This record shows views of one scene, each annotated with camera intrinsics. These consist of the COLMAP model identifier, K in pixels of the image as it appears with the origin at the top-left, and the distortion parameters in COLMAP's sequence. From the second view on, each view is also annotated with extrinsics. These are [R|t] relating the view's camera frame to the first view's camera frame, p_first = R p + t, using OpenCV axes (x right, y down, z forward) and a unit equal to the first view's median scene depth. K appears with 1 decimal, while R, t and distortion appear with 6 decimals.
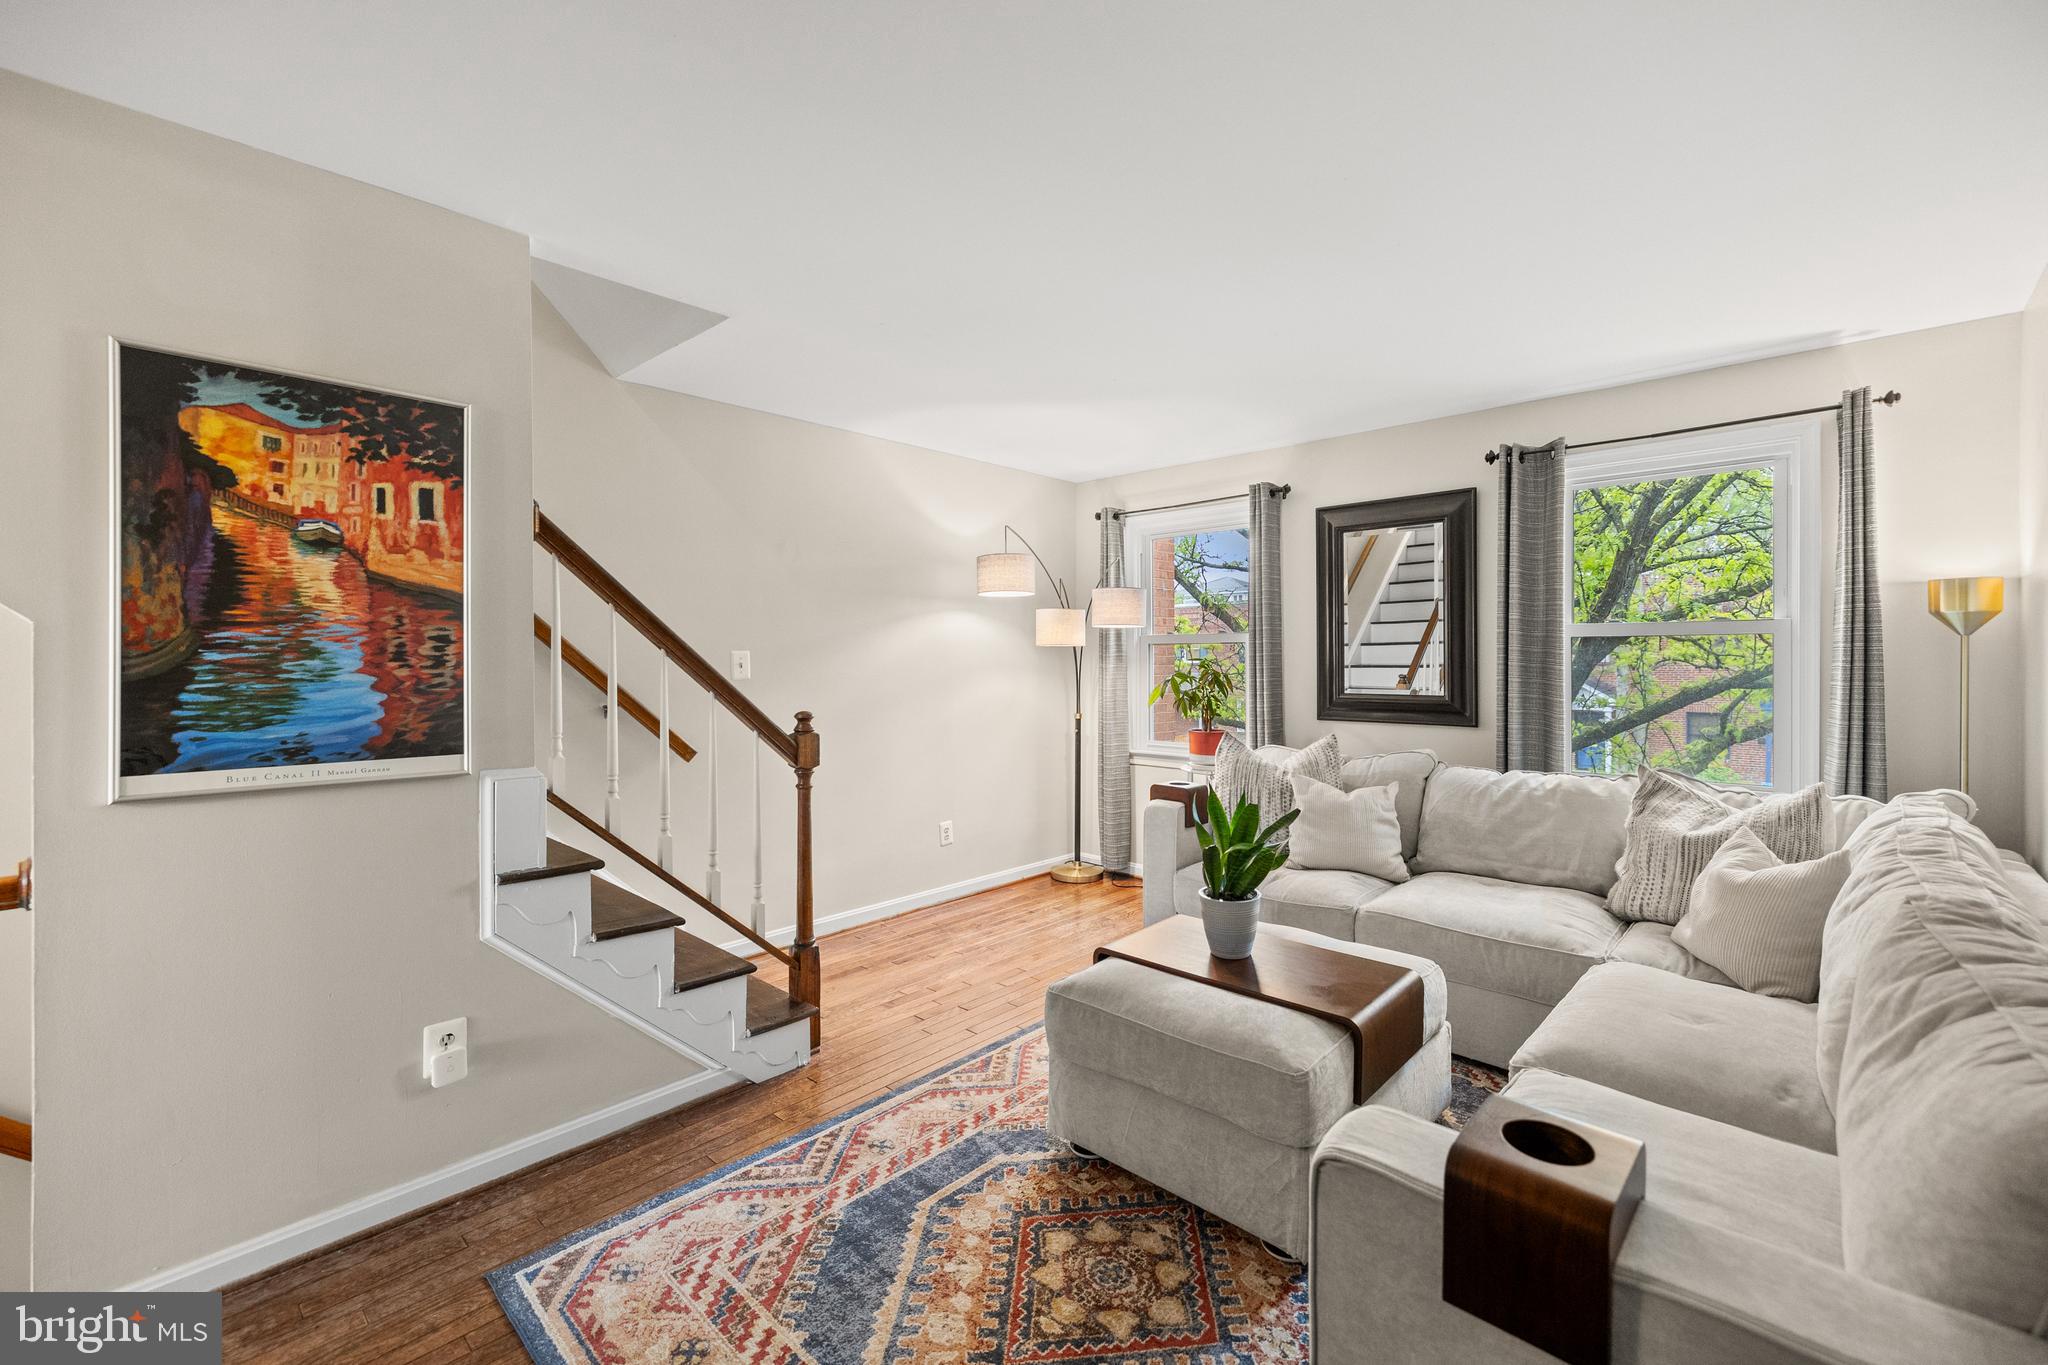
lens RADIAL K [[863.3, 0, 1021.3], [0, 863.3, 664.2], [0, 0, 1]] dist [0.001616, 0.000082]
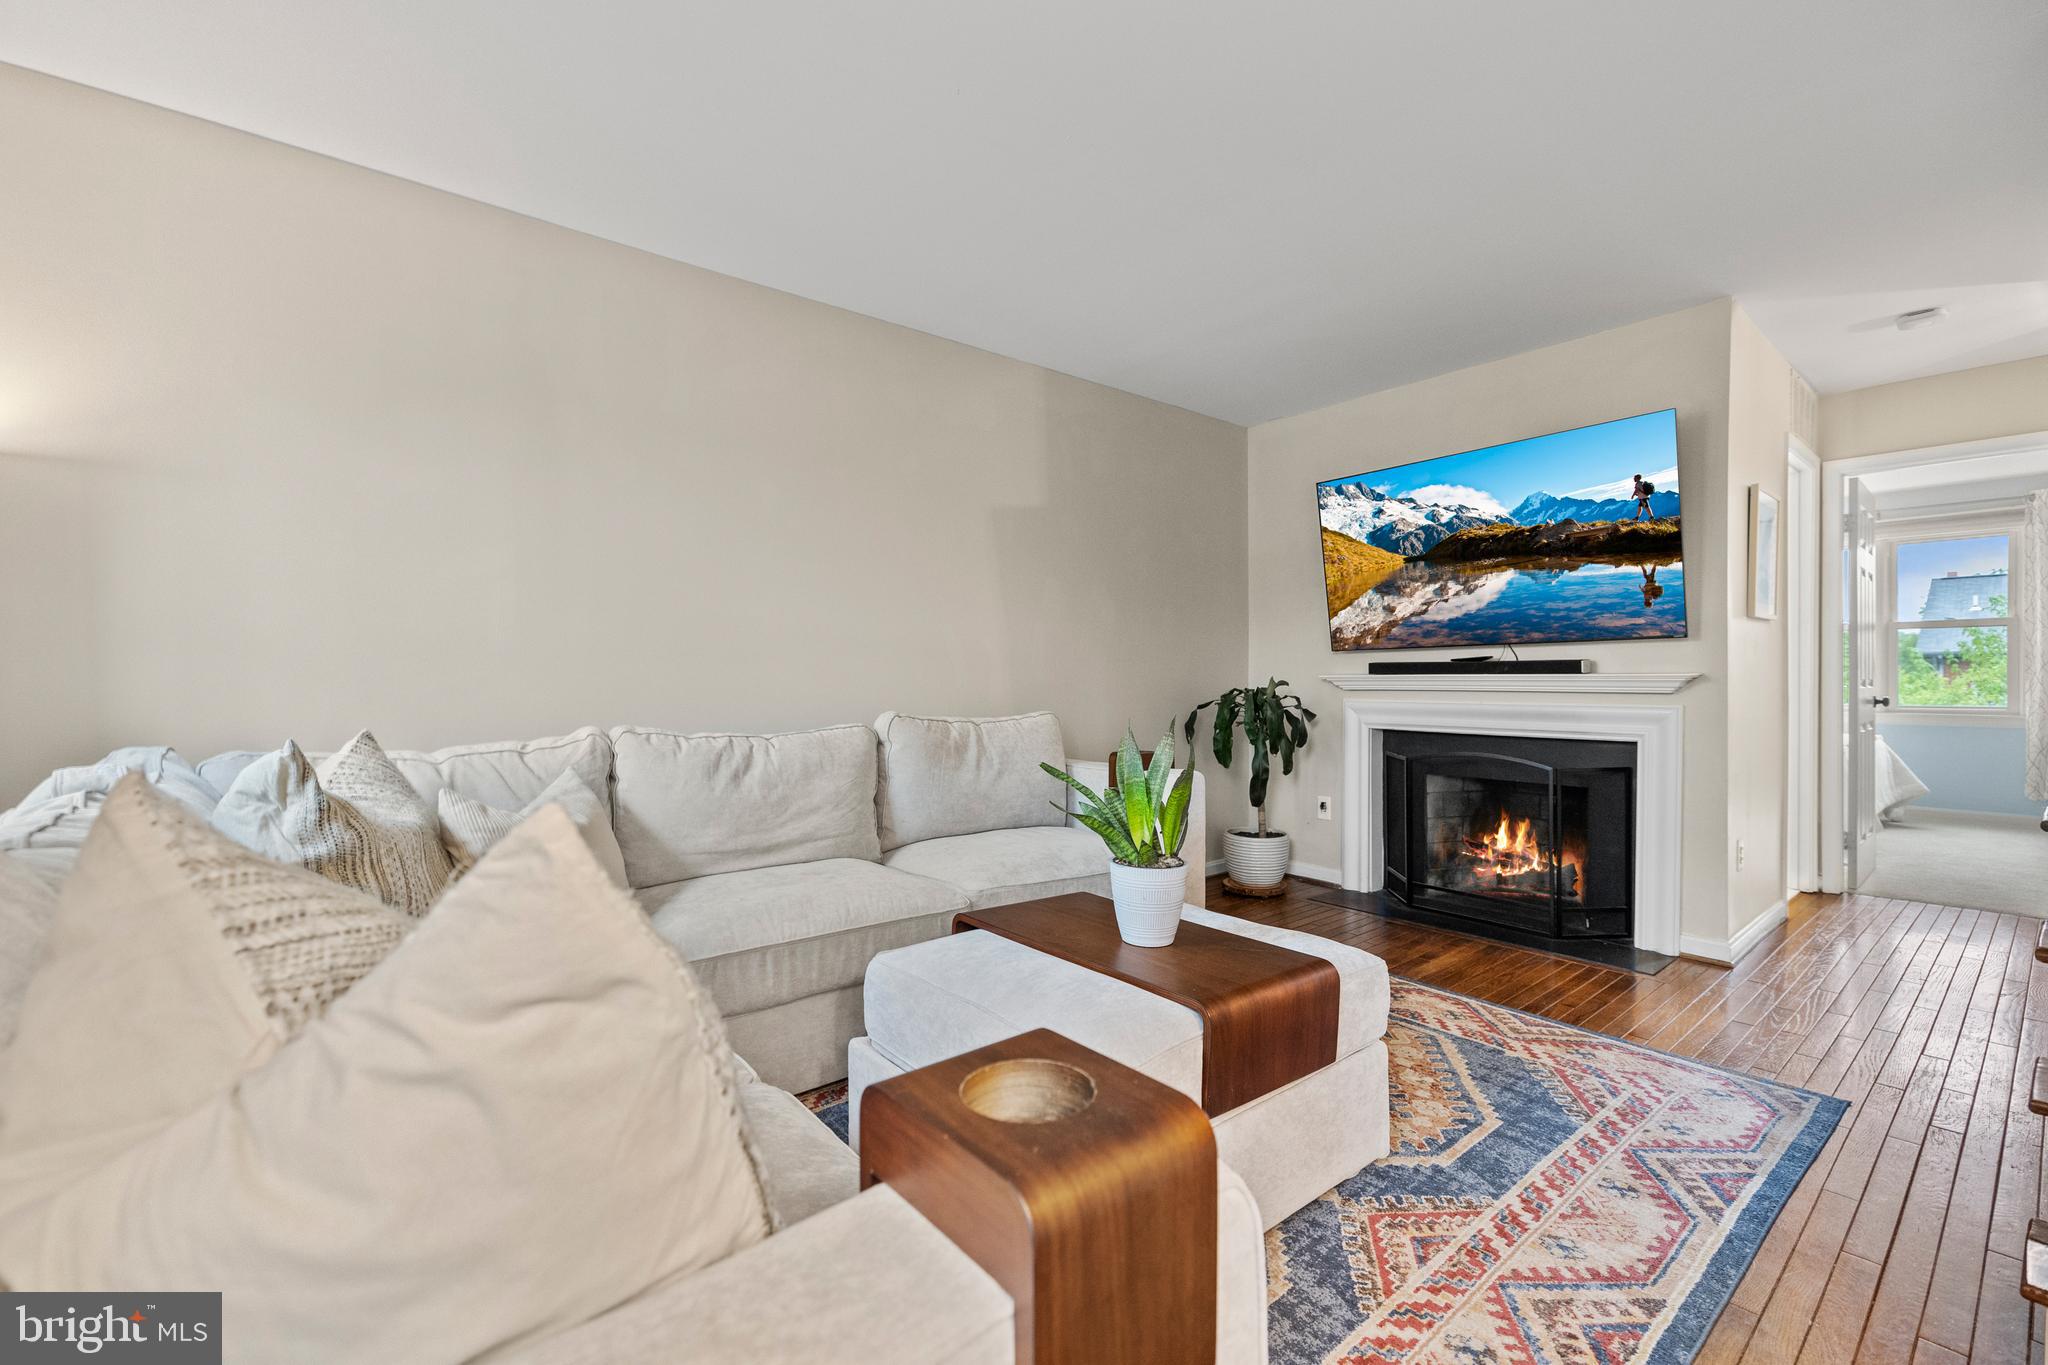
lens RADIAL K [[868.8, 0, 1024.0], [0, 868.8, 682.5], [0, 0, 1]] dist [0.000738, 0.000383]
pose [[-0.991589, 0.011158, 0.128947, 0.284757], [0.012359, 0.999887, 0.008519, 0.109610], [-0.128837, 0.010041, -0.991615, 2.041276]]
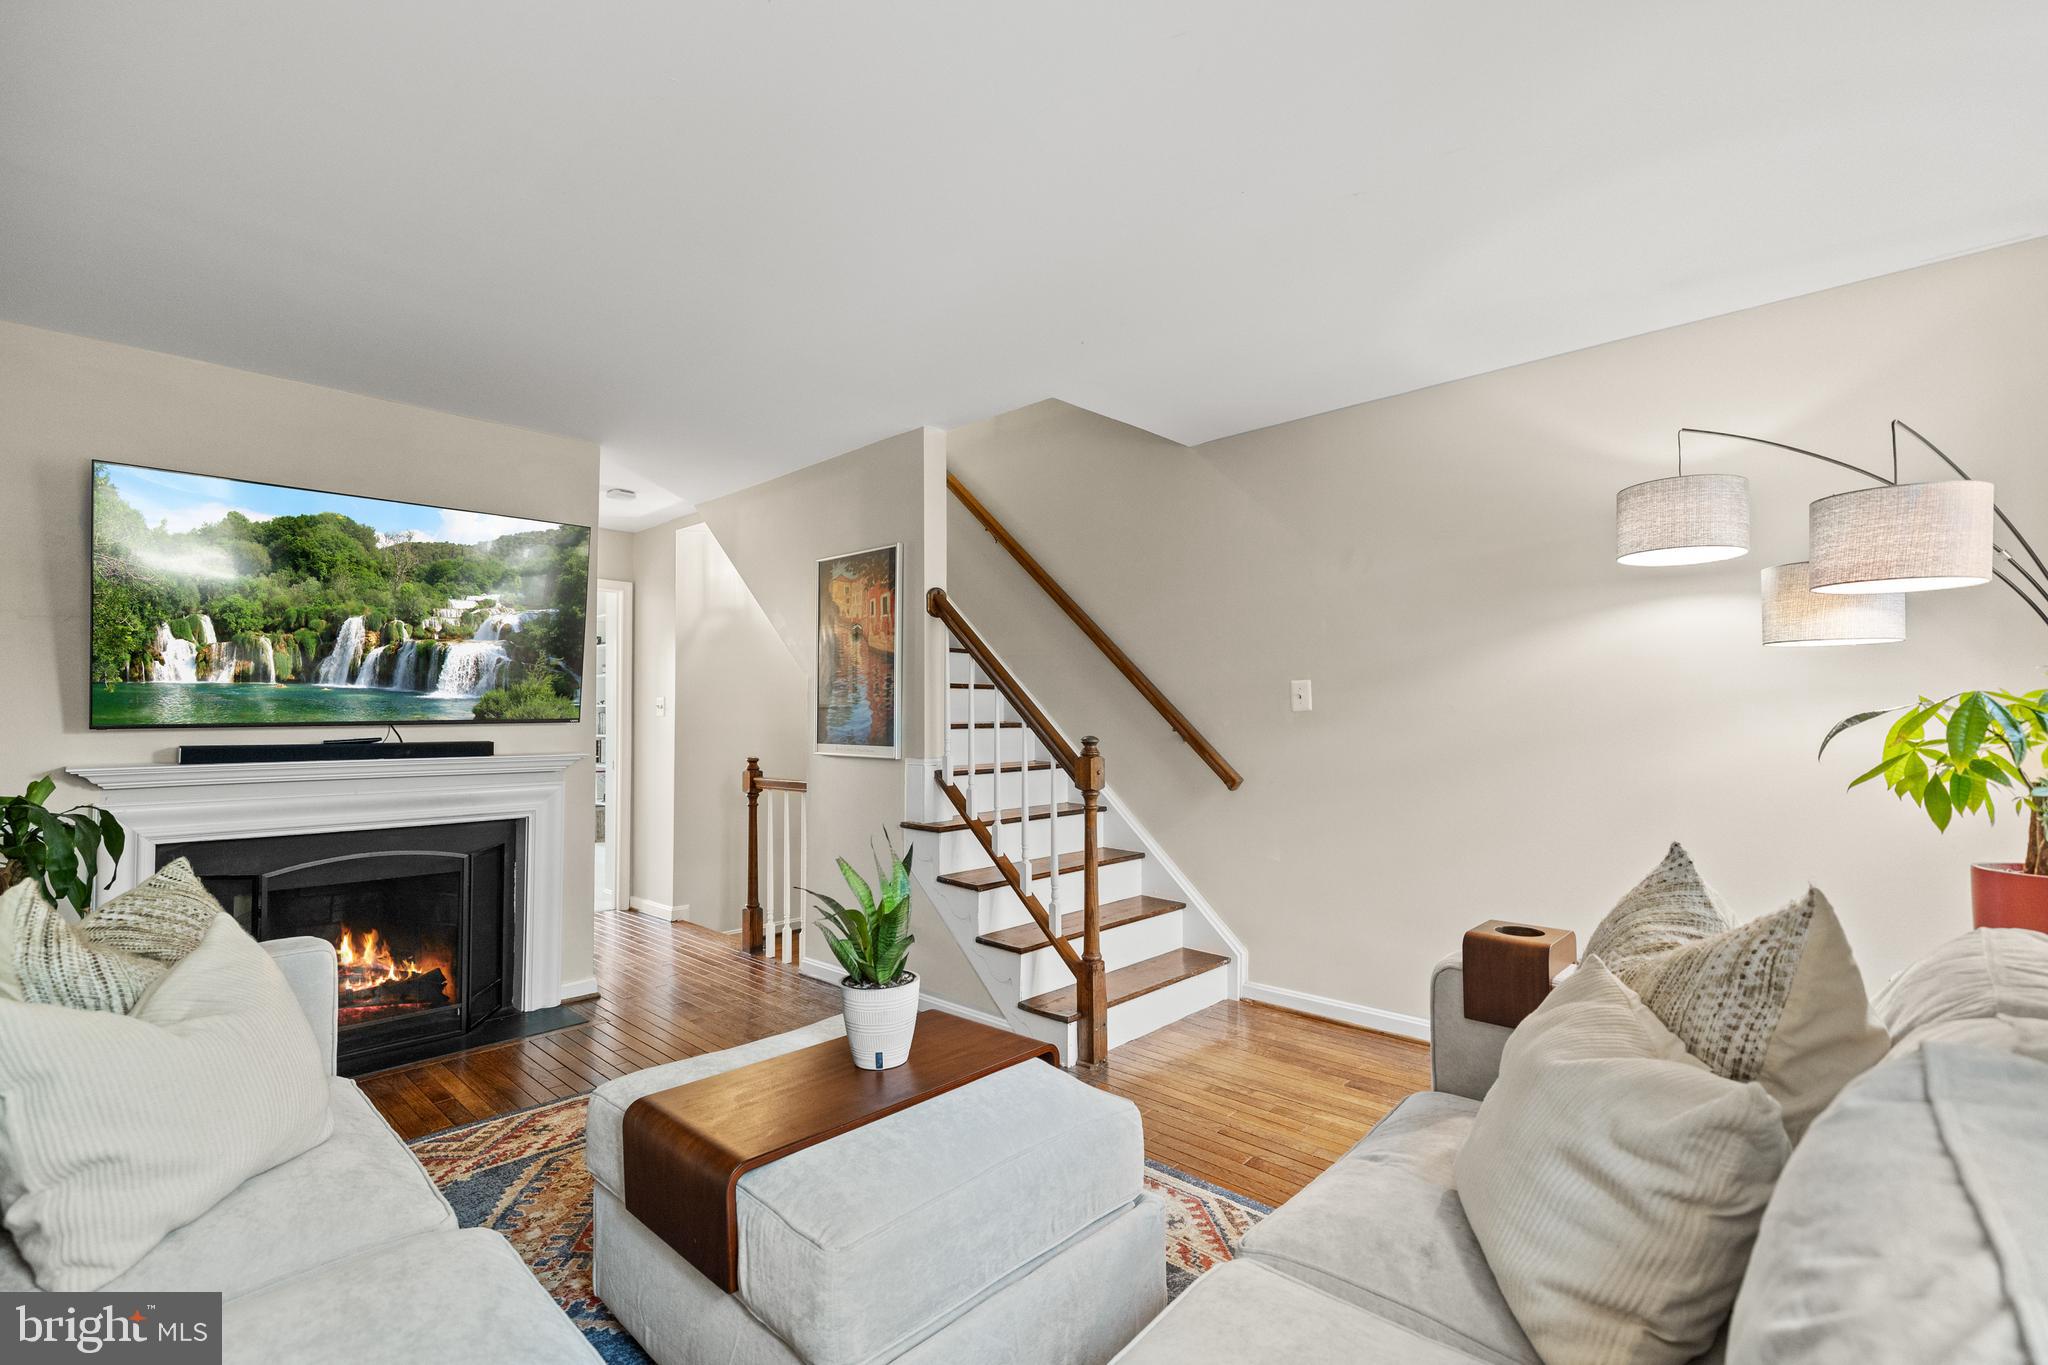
lens RADIAL K [[906.7, 0, 1032.4], [0, 906.7, 694.9], [0, 0, 1]] dist [0.001593, -0.000016]
pose [[-0.002436, -0.018376, -0.999828, 1.182839], [-0.000287, 0.999831, -0.018376, 0.034771], [0.999997, 0.000242, -0.002441, 1.299540]]
